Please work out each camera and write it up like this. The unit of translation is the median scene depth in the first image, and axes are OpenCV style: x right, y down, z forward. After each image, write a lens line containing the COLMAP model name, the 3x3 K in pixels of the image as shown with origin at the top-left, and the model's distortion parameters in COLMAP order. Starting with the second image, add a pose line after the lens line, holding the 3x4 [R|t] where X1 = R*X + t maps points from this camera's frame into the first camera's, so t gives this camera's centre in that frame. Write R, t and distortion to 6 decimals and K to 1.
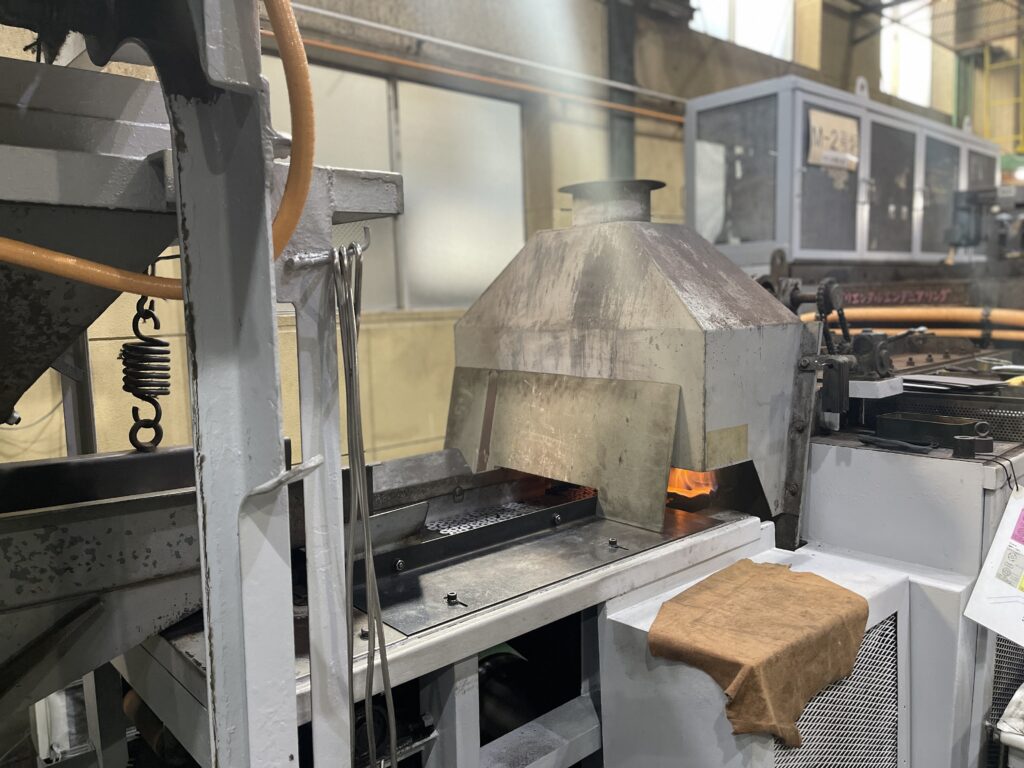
lens RADIAL K [[785.8, 0, 512.0], [0, 785.8, 384.0], [0, 0, 1]] dist [0.052572, -0.044535]
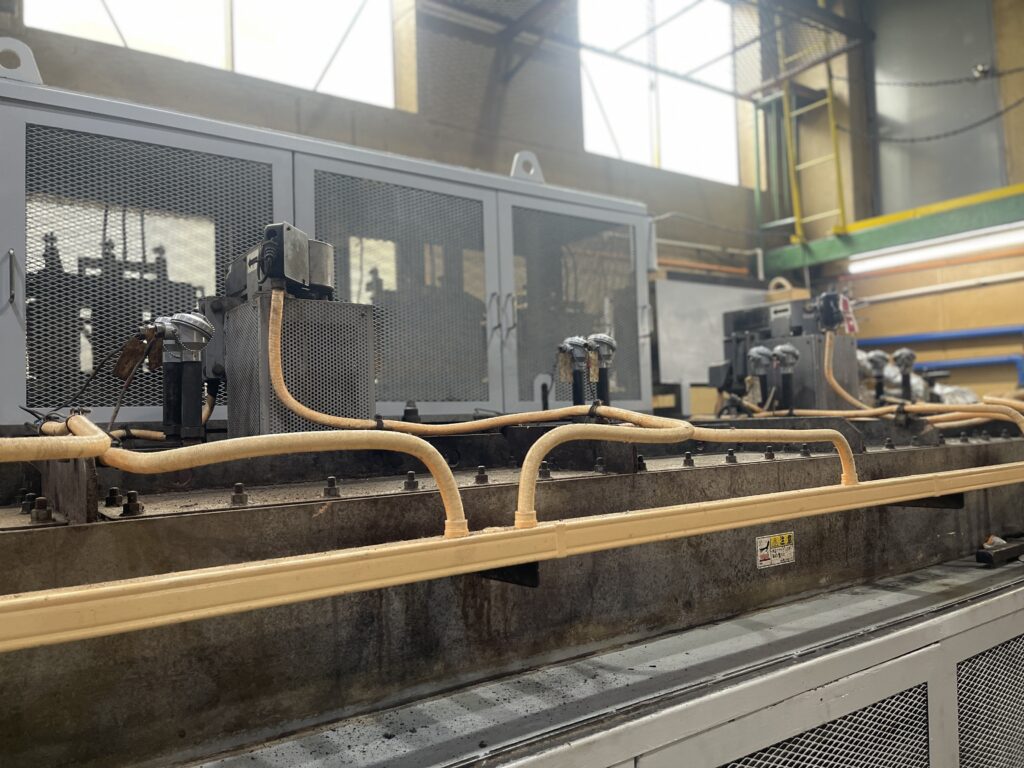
lens RADIAL K [[785.8, 0, 512.0], [0, 785.8, 384.0], [0, 0, 1]] dist [0.052572, -0.044535]
pose [[0.992151, -0.010003, -0.124642, 1.527018], [-0.010220, 0.986973, -0.160563, -0.218718], [0.124624, 0.160576, 0.979124, 1.171471]]
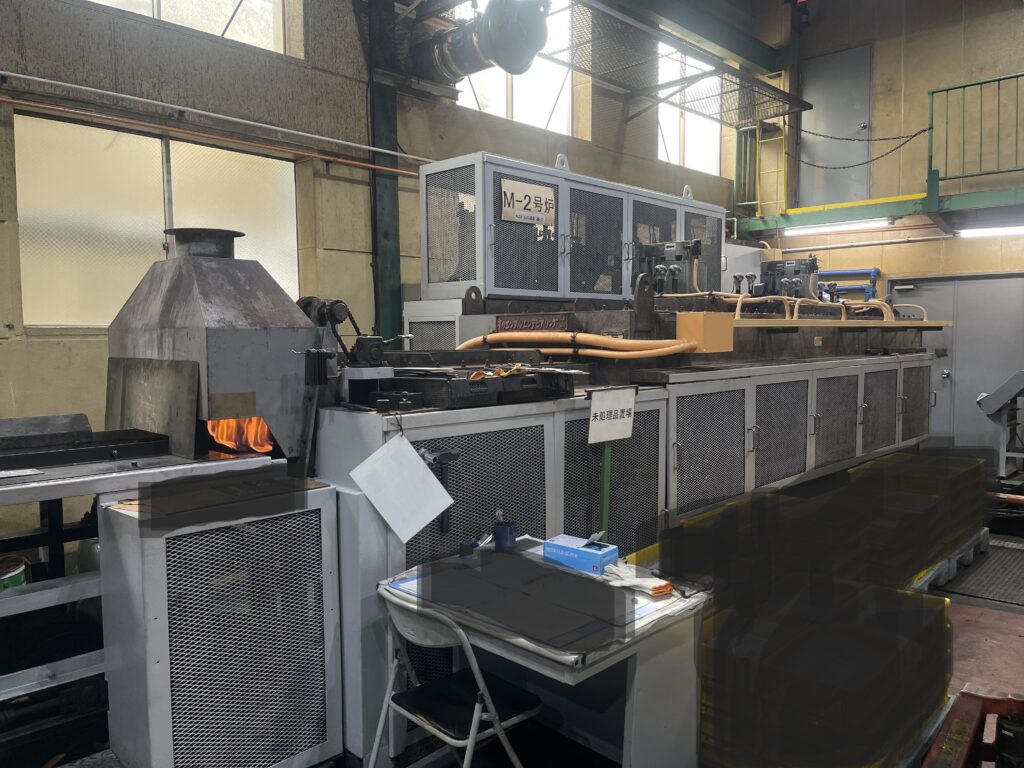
lens RADIAL K [[785.8, 0, 512.0], [0, 785.8, 384.0], [0, 0, 1]] dist [0.052572, -0.044535]
pose [[0.997564, 0.018127, 0.067355, 0.564487], [-0.014629, 0.998537, -0.052065, 0.087766], [-0.068201, 0.050953, 0.996370, -0.437239]]
